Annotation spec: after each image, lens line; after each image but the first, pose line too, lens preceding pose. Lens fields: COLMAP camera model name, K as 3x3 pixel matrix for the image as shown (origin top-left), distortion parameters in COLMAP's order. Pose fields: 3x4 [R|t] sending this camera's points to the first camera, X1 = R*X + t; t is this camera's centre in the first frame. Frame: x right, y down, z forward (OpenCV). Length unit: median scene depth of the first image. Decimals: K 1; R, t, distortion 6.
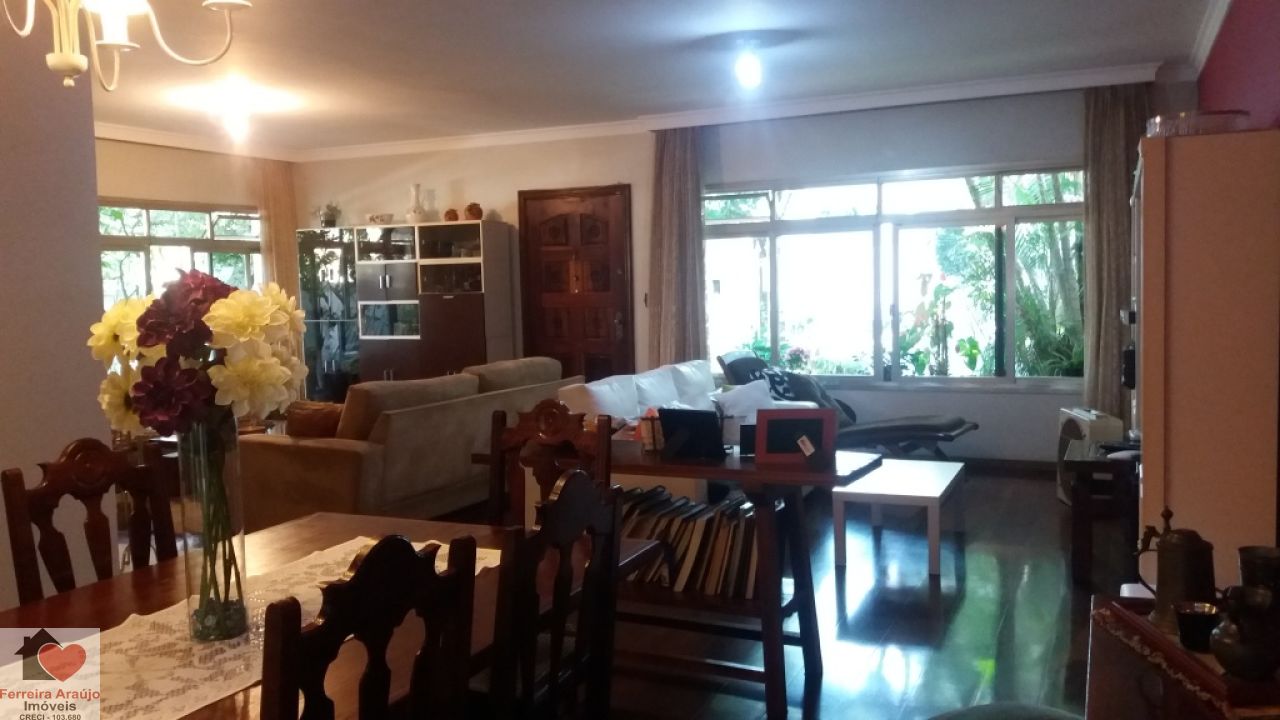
lens RADIAL K [[1041.4, 0, 640.0], [0, 1041.4, 360.0], [0, 0, 1]] dist [-0.000829, -0.000051]
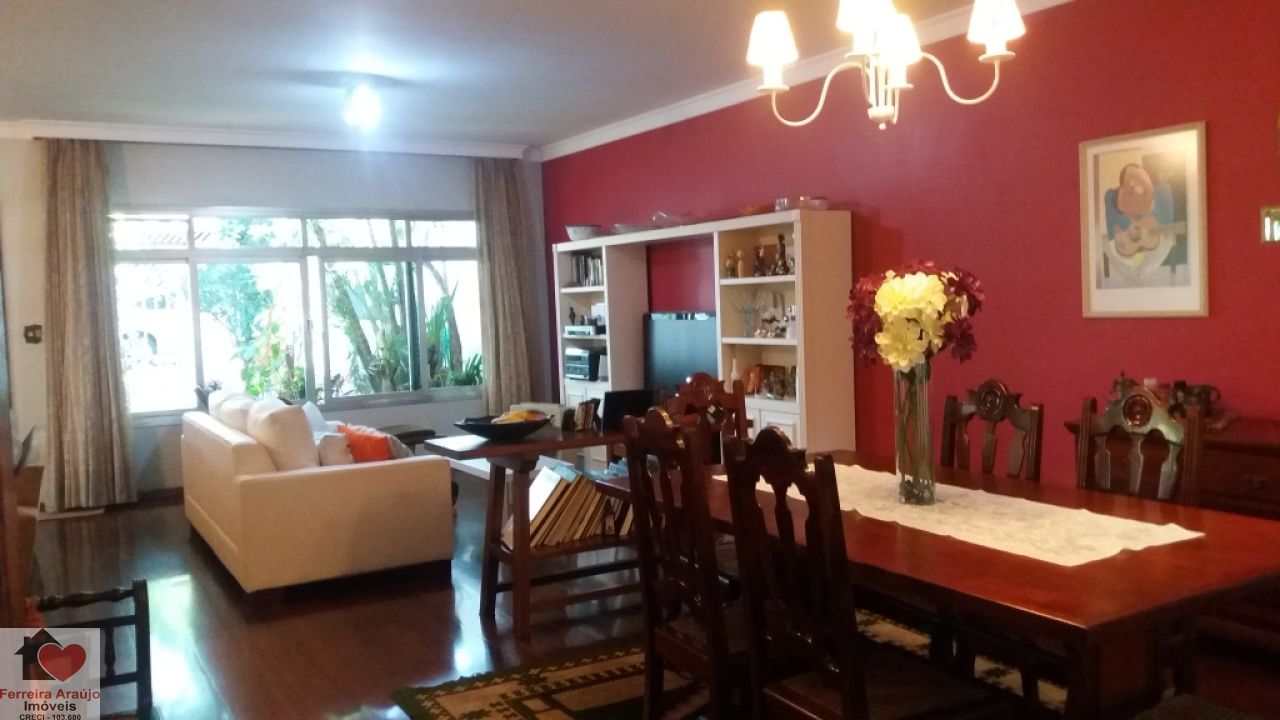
lens RADIAL K [[1040.5, 0, 644.7], [0, 1040.5, 366.5], [0, 0, 1]] dist [0.134219, -0.216219]
pose [[0.574997, -0.042836, 0.817033, -0.479941], [0.076105, 0.997099, -0.001284, 0.010611], [-0.814608, 0.062919, 0.576589, 0.104440]]
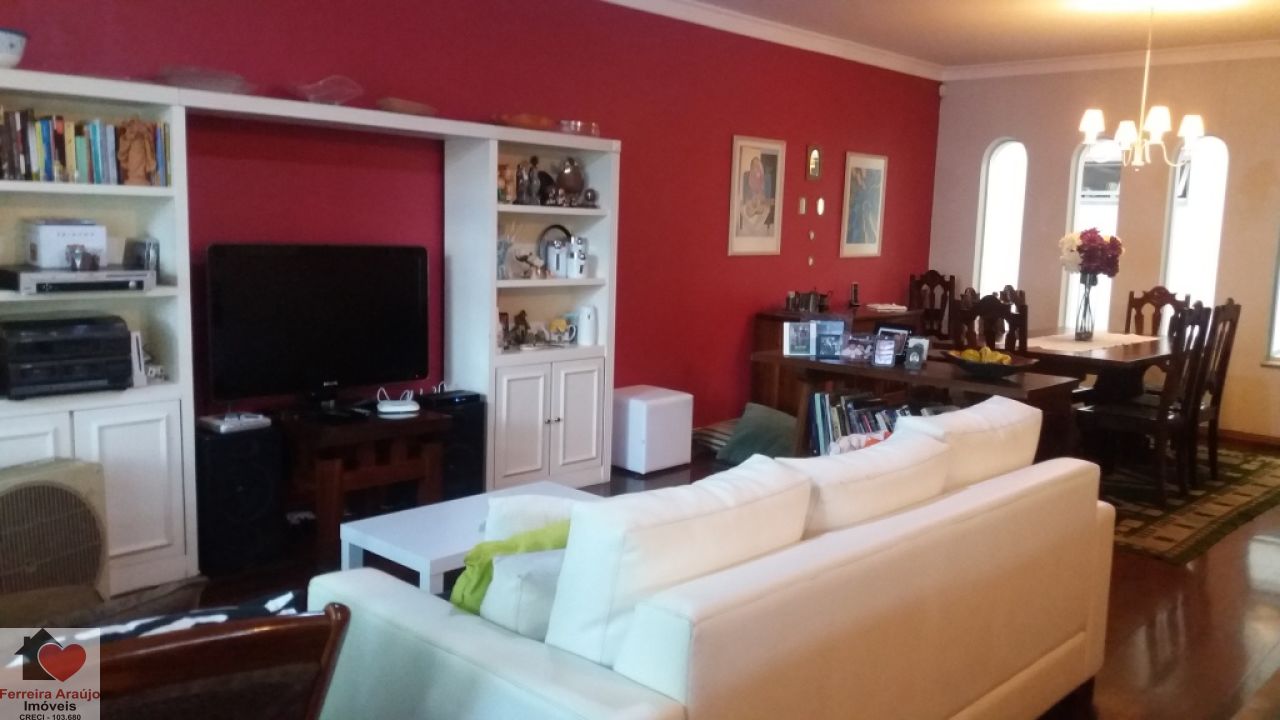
lens RADIAL K [[1040.5, 0, 644.7], [0, 1040.5, 366.5], [0, 0, 1]] dist [0.134219, -0.216219]
pose [[-0.946611, -0.044082, 0.319351, -0.035526], [0.020161, 0.980574, 0.195113, -0.085480], [-0.321748, 0.191134, -0.927333, 1.161753]]
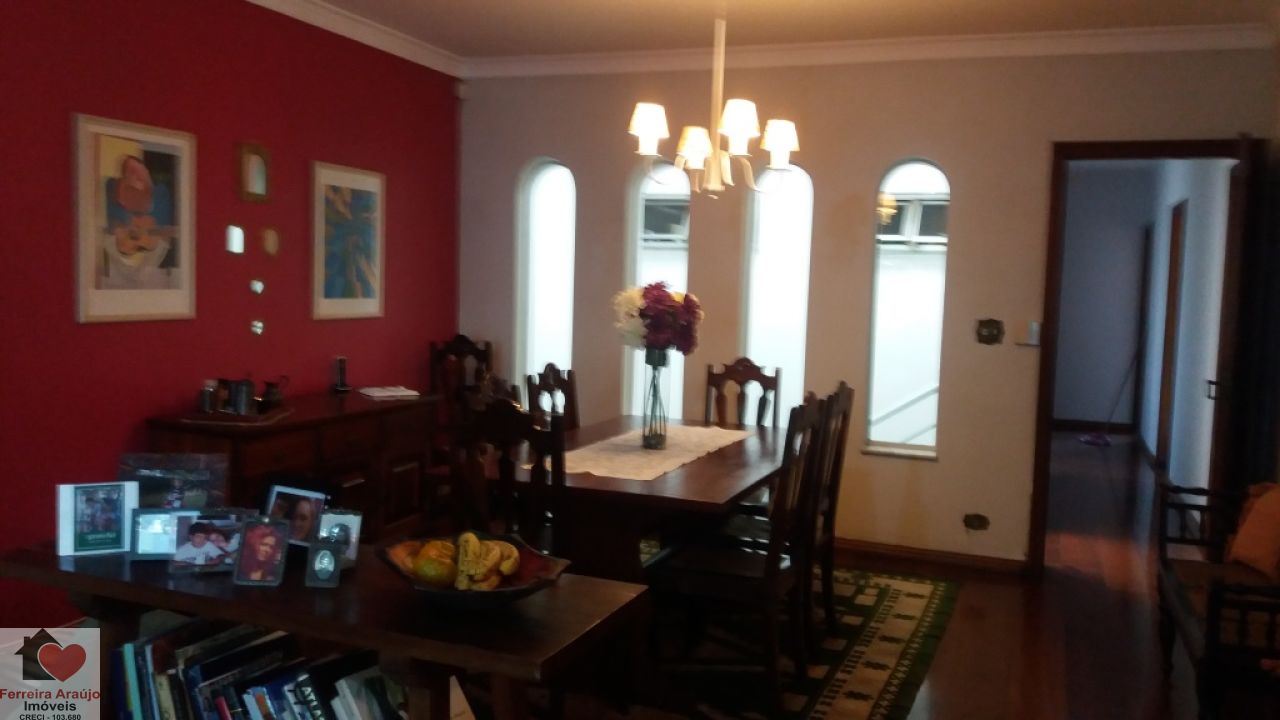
lens RADIAL K [[1040.5, 0, 644.7], [0, 1040.5, 366.5], [0, 0, 1]] dist [0.134219, -0.216219]
pose [[-0.998342, -0.000017, -0.057561, -0.059431], [-0.009091, 0.987494, 0.157394, -0.064809], [0.056838, 0.157657, -0.985857, 0.804691]]
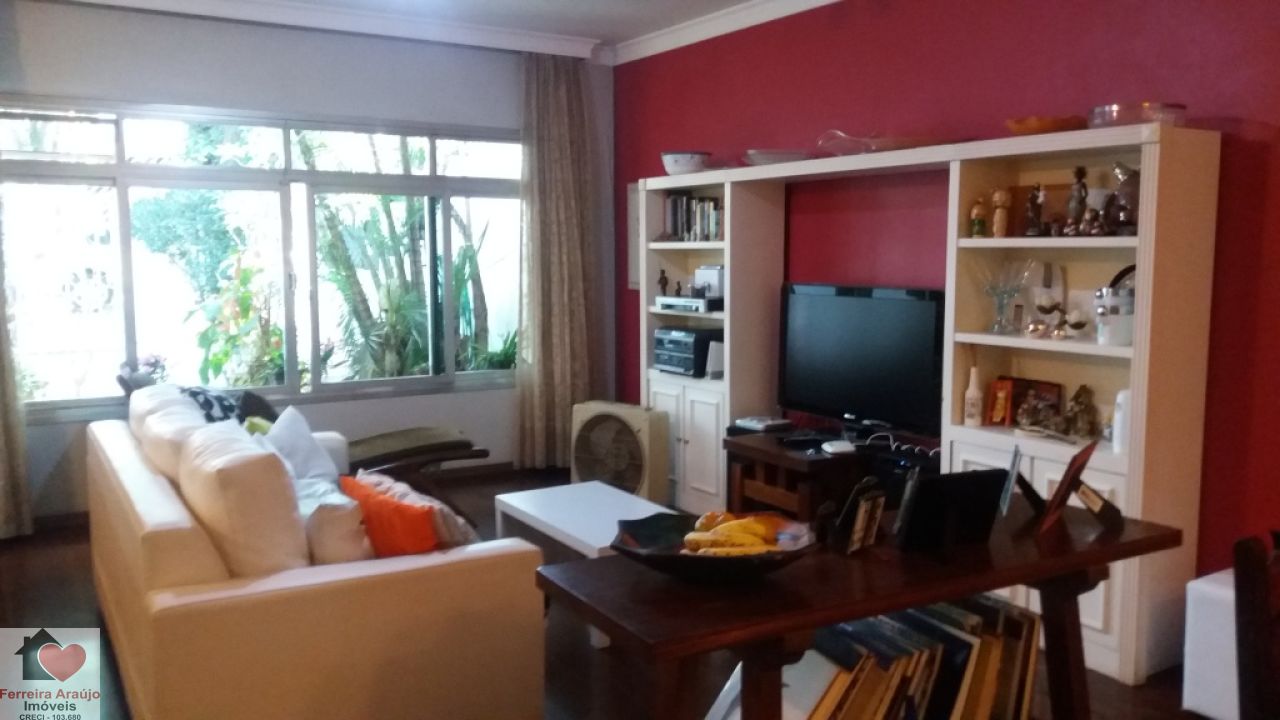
lens RADIAL K [[1040.5, 0, 644.7], [0, 1040.5, 366.5], [0, 0, 1]] dist [0.134219, -0.216219]
pose [[0.561524, -0.061889, 0.825143, -0.272799], [0.041169, 0.998054, 0.046843, -0.024674], [-0.826436, 0.007667, 0.562979, 0.379003]]
